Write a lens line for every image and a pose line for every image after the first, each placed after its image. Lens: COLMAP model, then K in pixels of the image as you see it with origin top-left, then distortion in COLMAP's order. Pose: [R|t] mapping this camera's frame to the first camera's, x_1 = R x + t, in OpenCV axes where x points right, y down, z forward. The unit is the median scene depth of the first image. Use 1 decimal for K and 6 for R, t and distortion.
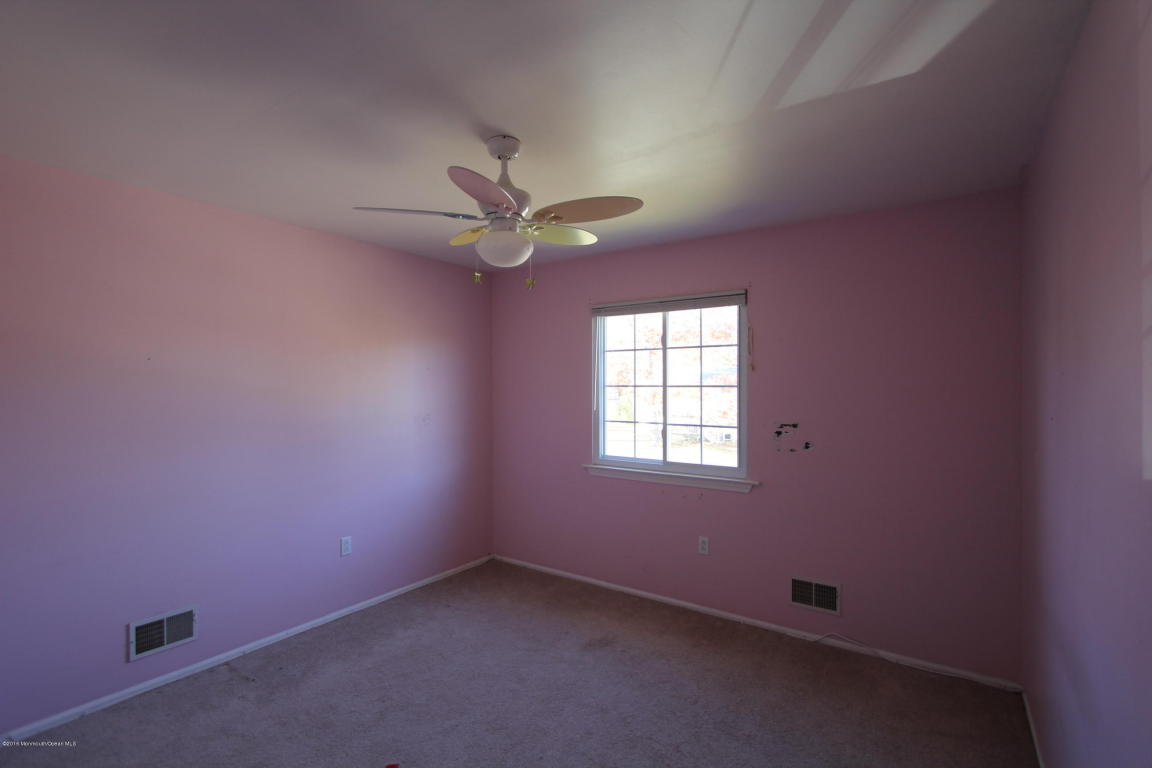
lens RADIAL K [[532.7, 0, 576.0], [0, 532.7, 384.0], [0, 0, 1]] dist [-0.000951, 0.000046]
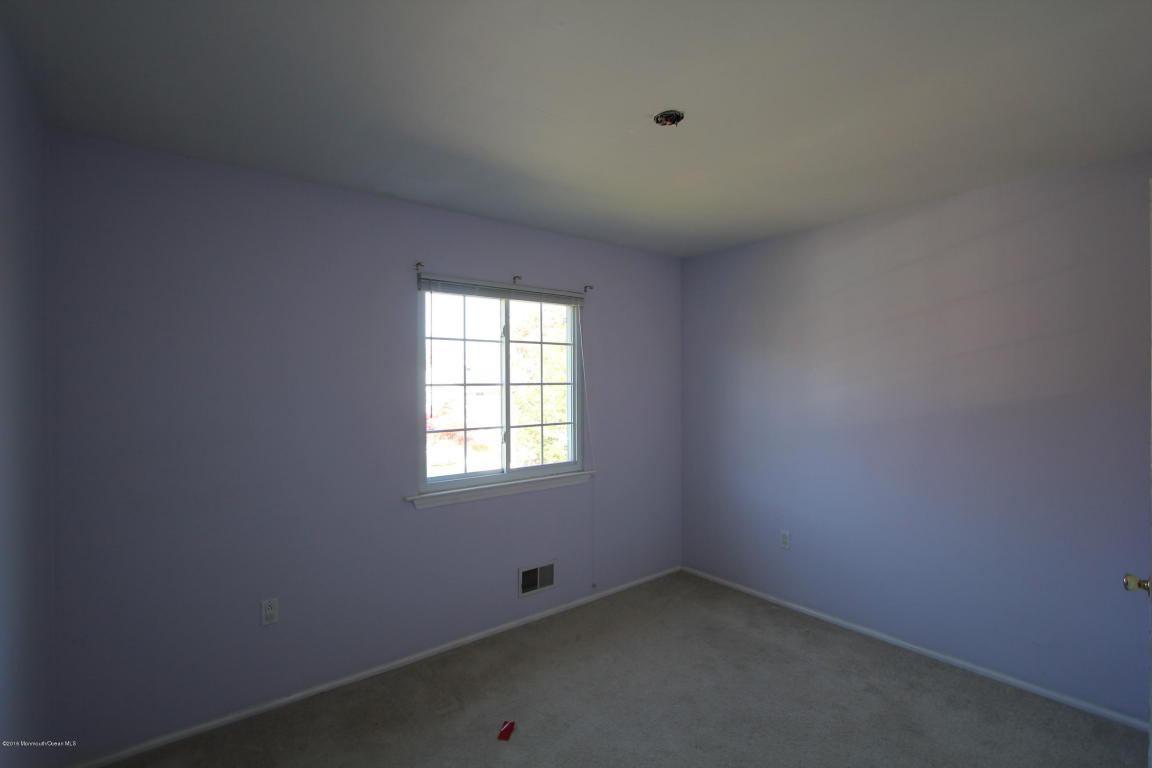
lens RADIAL K [[532.7, 0, 576.0], [0, 532.7, 384.0], [0, 0, 1]] dist [-0.000951, 0.000046]
pose [[0.293958, 0.007906, 0.955786, -0.640138], [0.021120, 0.999668, -0.014764, 0.020281], [-0.955585, 0.024527, 0.293694, 0.633026]]
